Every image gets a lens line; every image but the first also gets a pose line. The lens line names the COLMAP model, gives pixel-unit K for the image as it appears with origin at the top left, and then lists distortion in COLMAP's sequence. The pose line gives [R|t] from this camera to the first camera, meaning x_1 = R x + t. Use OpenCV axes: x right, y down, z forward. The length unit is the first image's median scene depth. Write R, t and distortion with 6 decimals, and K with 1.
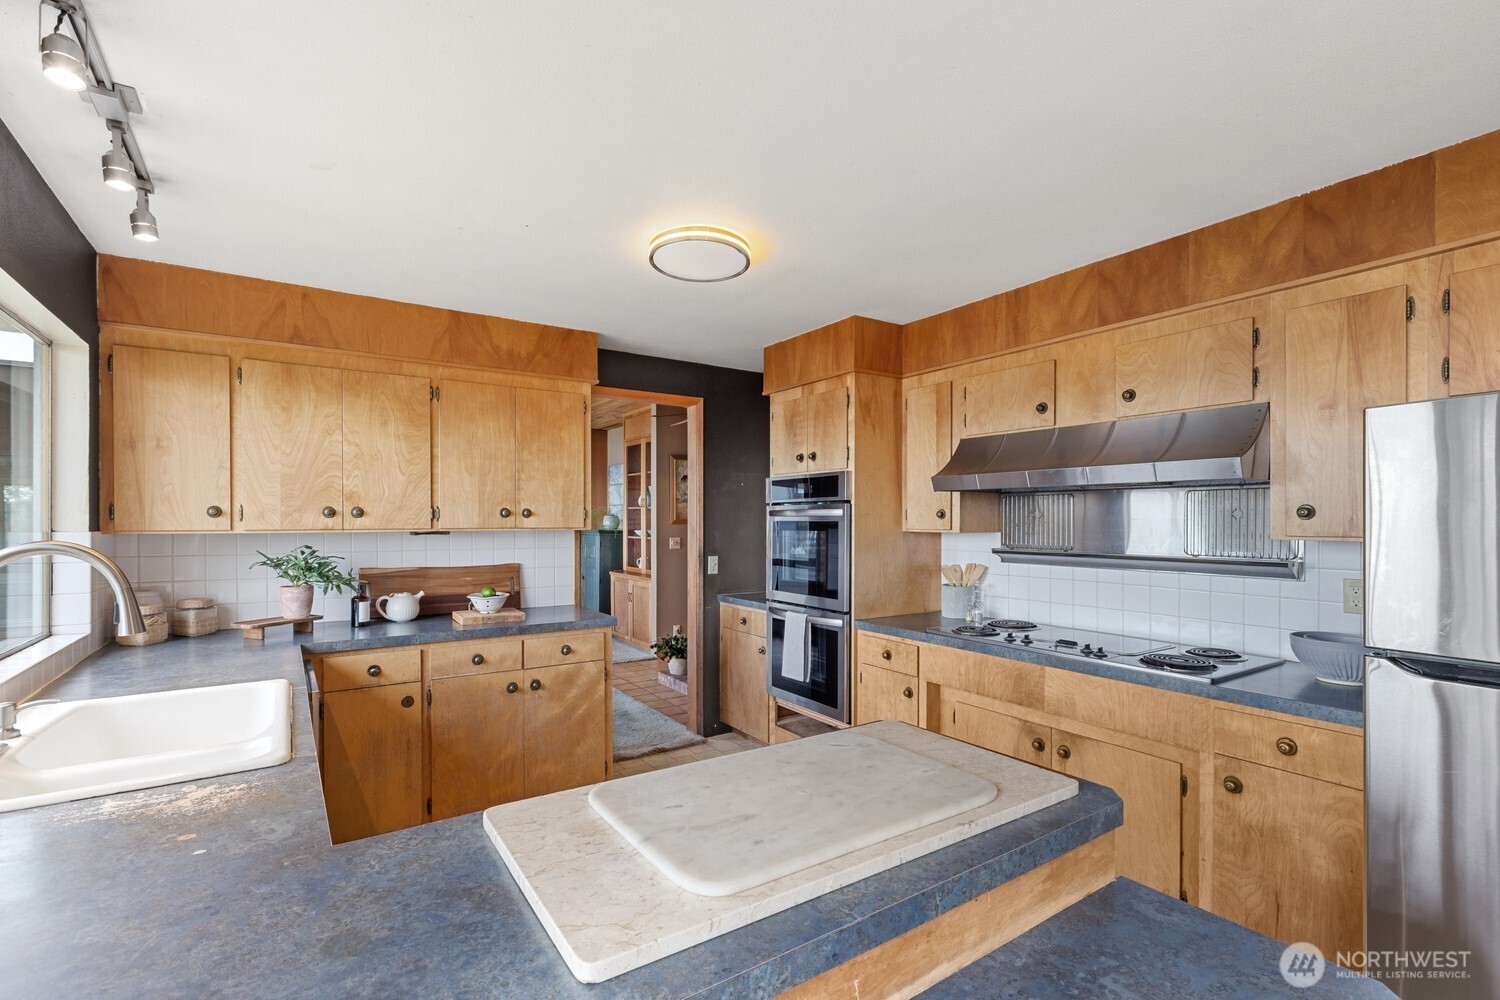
lens RADIAL K [[679.6, 0, 752.5], [0, 679.6, 524.1], [0, 0, 1]] dist [0.005190, 0.000562]
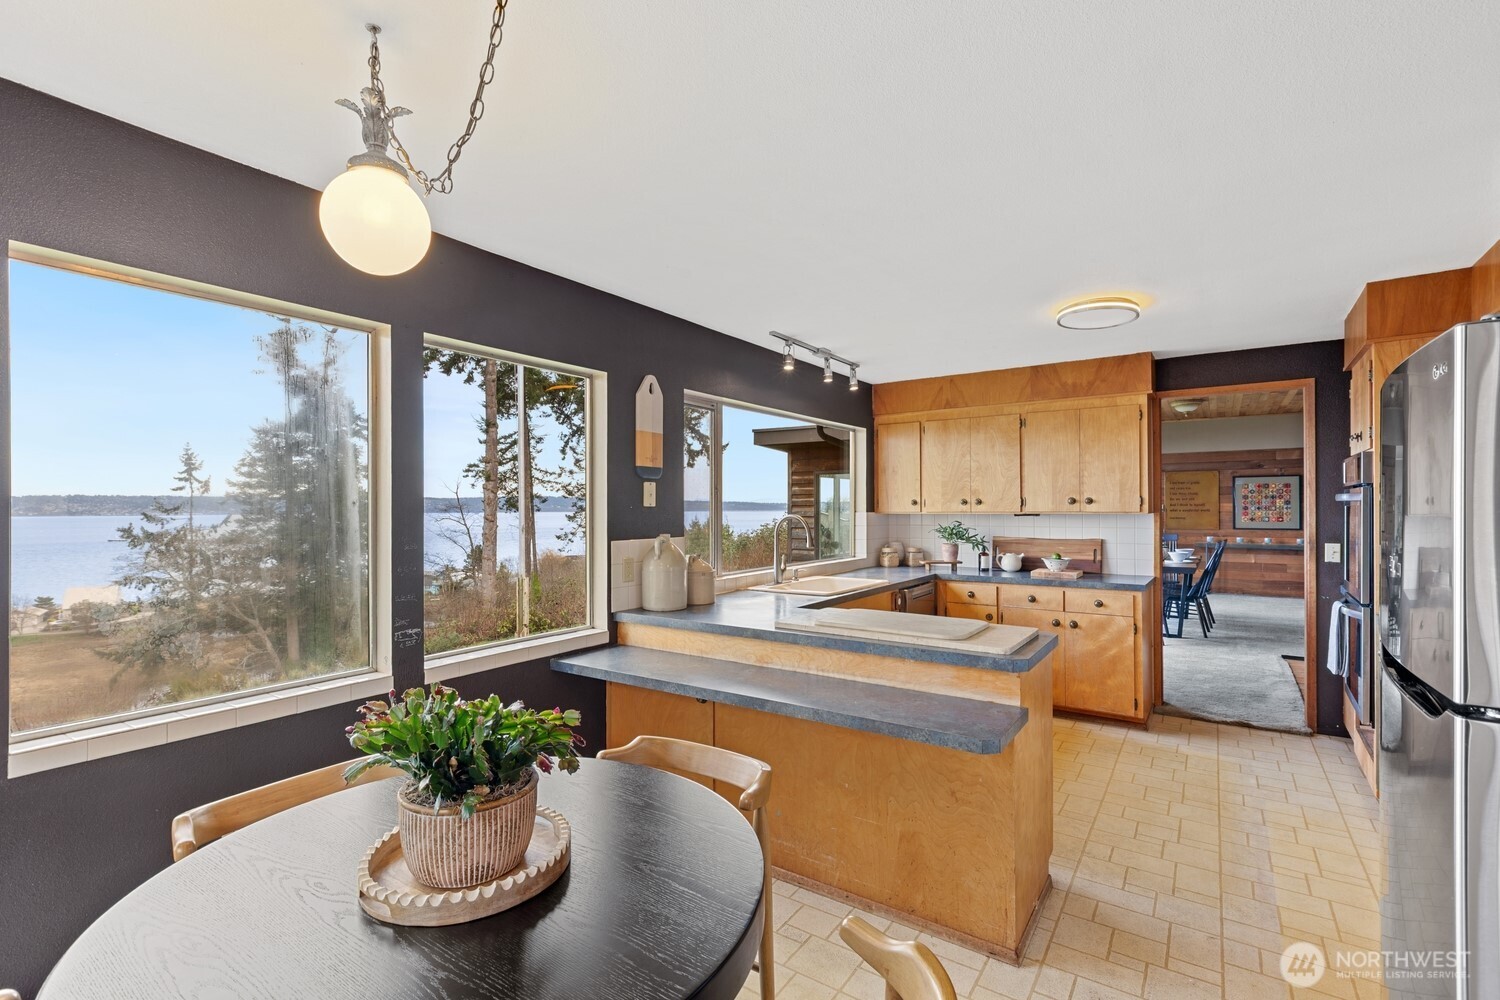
lens RADIAL K [[679.6, 0, 750.1], [0, 679.6, 505.8], [0, 0, 1]] dist [0.005190, 0.000562]
pose [[0.362197, -0.003451, -0.932095, 0.726660], [-0.000926, 0.999991, -0.004062, -0.000191], [0.932101, 0.002334, 0.362191, -0.119909]]
